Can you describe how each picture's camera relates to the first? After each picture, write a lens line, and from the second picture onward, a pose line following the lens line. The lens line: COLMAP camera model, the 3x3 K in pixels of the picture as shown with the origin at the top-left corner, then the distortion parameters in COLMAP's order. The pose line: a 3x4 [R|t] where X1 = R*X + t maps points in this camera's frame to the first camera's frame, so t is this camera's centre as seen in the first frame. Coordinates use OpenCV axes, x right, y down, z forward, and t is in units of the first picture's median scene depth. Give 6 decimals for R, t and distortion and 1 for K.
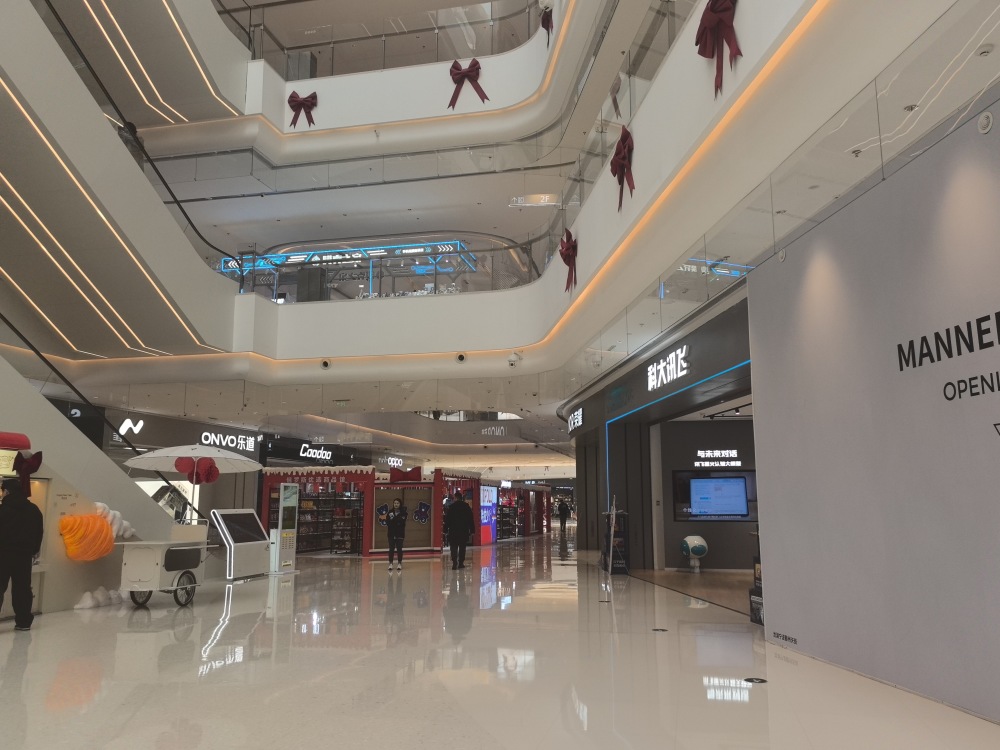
lens RADIAL K [[795.4, 0, 507.5], [0, 795.4, 380.0], [0, 0, 1]] dist [0.104530, -0.140859]
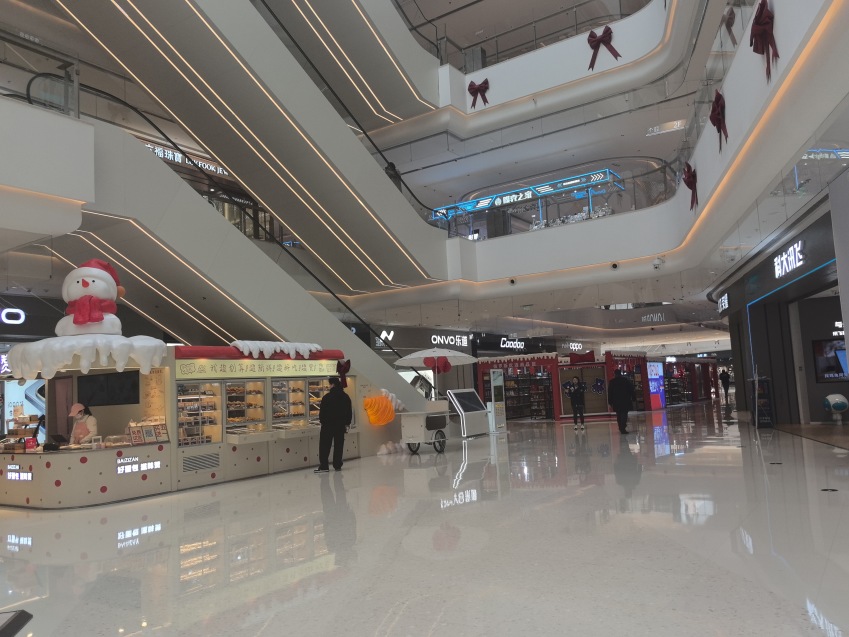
lens RADIAL K [[675.3, 0, 430.9], [0, 675.3, 322.7], [0, 0, 1]] dist [0.104530, -0.140859]
pose [[0.935195, -0.082304, -0.344436, 0.033156], [0.105574, 0.993188, 0.049322, -0.021449], [0.338030, -0.082489, 0.937513, -0.131880]]
